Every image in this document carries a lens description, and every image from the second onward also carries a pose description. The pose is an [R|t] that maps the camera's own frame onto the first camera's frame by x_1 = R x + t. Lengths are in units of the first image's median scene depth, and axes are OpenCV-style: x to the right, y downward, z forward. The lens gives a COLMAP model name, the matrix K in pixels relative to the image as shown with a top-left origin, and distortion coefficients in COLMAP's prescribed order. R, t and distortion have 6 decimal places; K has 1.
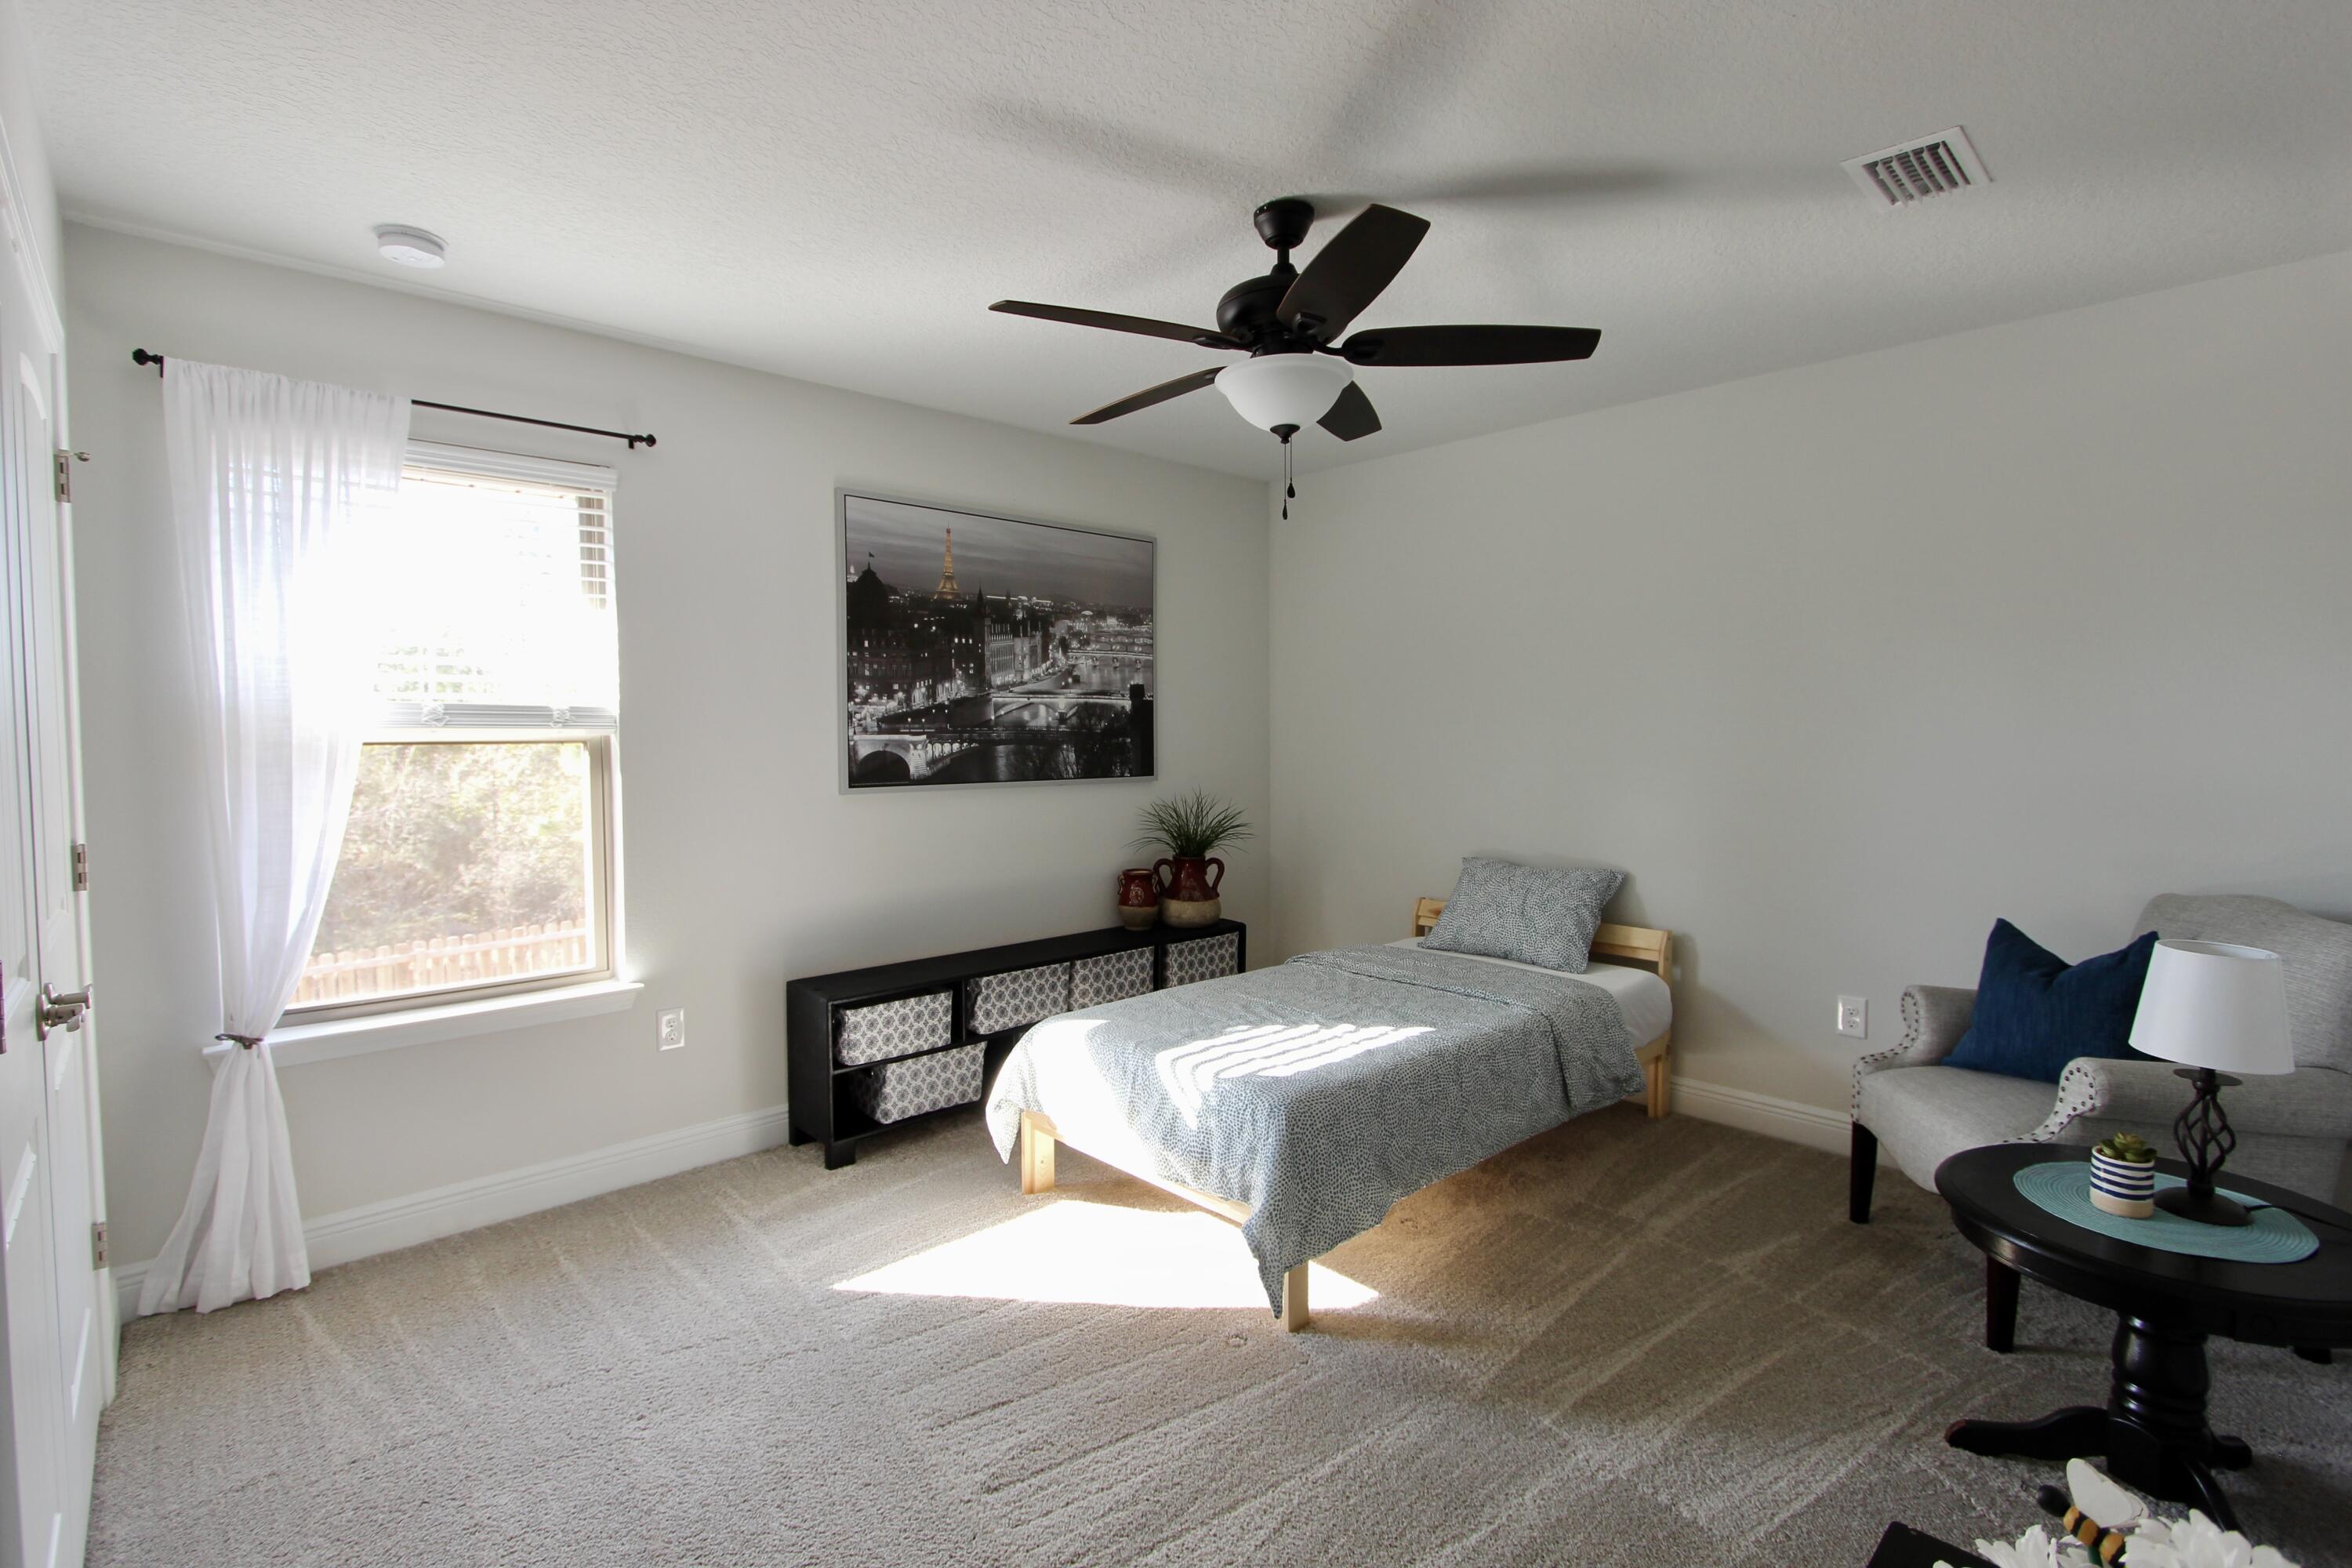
lens RADIAL K [[1085.9, 0, 1174.2], [0, 1085.9, 786.3], [0, 0, 1]] dist [-0.018219, 0.002928]
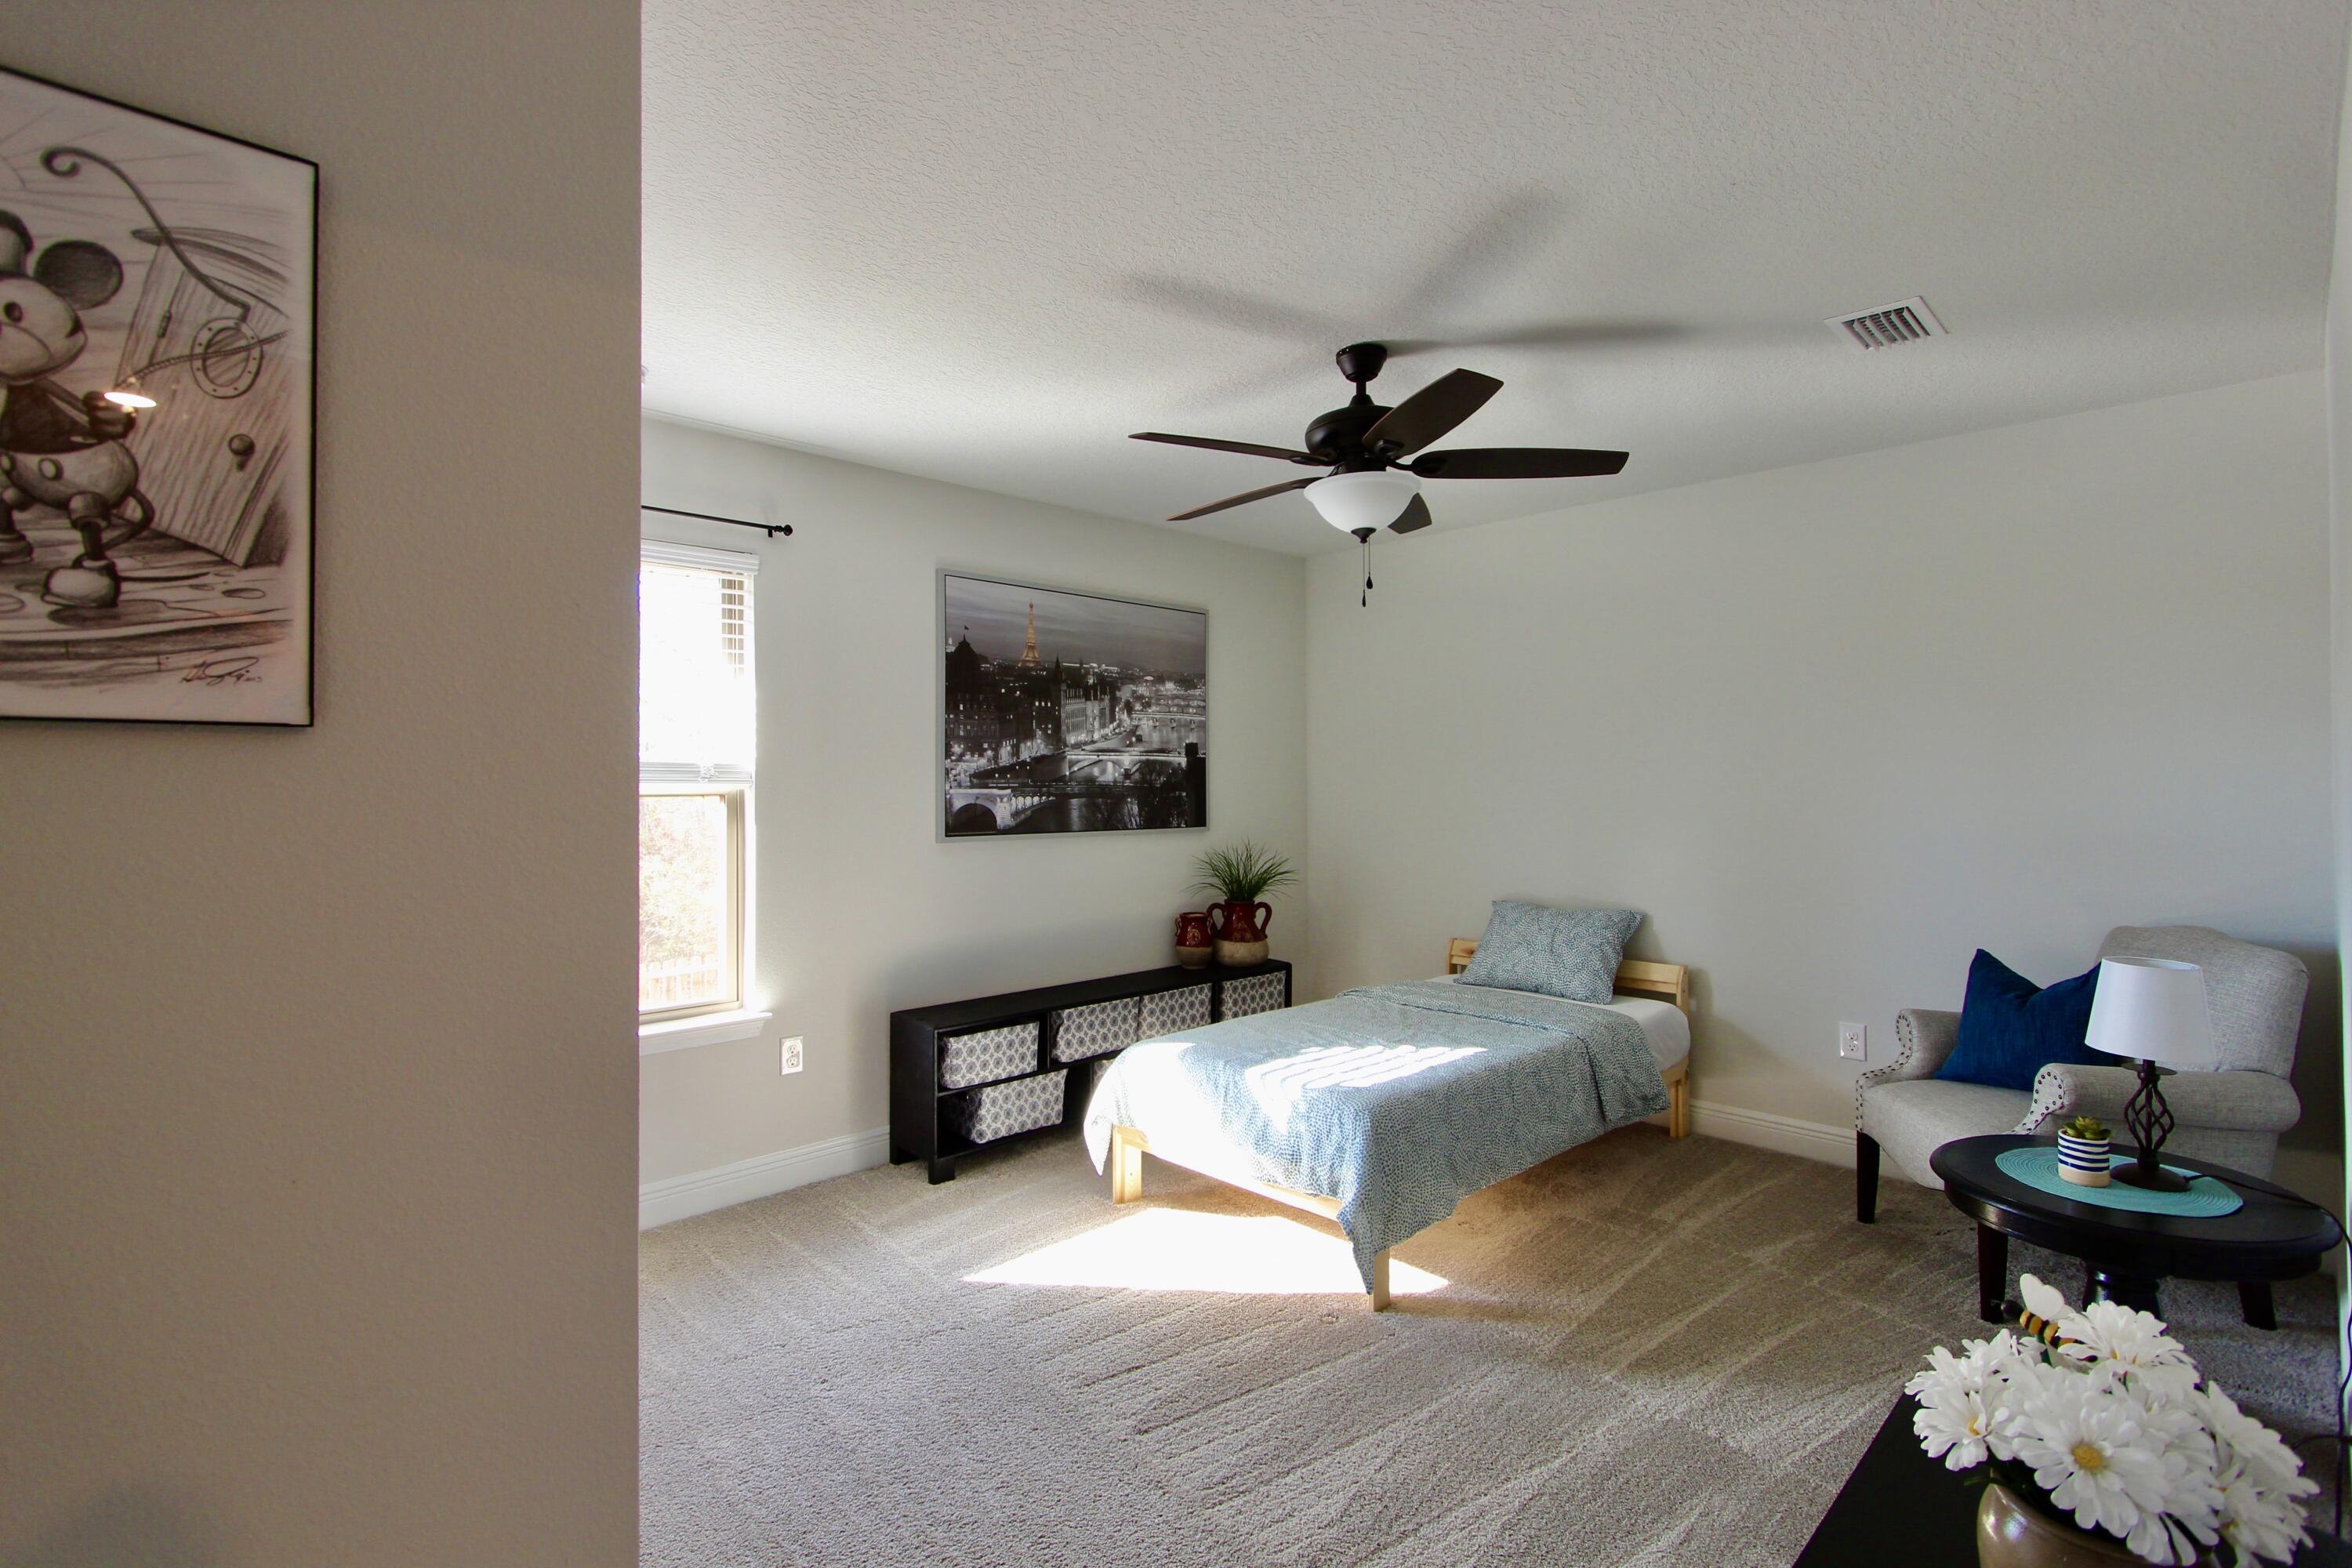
lens RADIAL K [[1085.9, 0, 1173.8], [0, 1085.9, 781.7], [0, 0, 1]] dist [-0.018219, 0.002928]
pose [[0.999958, -0.000176, 0.009129, -0.108724], [0.000663, 0.998576, -0.053351, 0.006404], [-0.009107, 0.053355, 0.998534, -0.157542]]
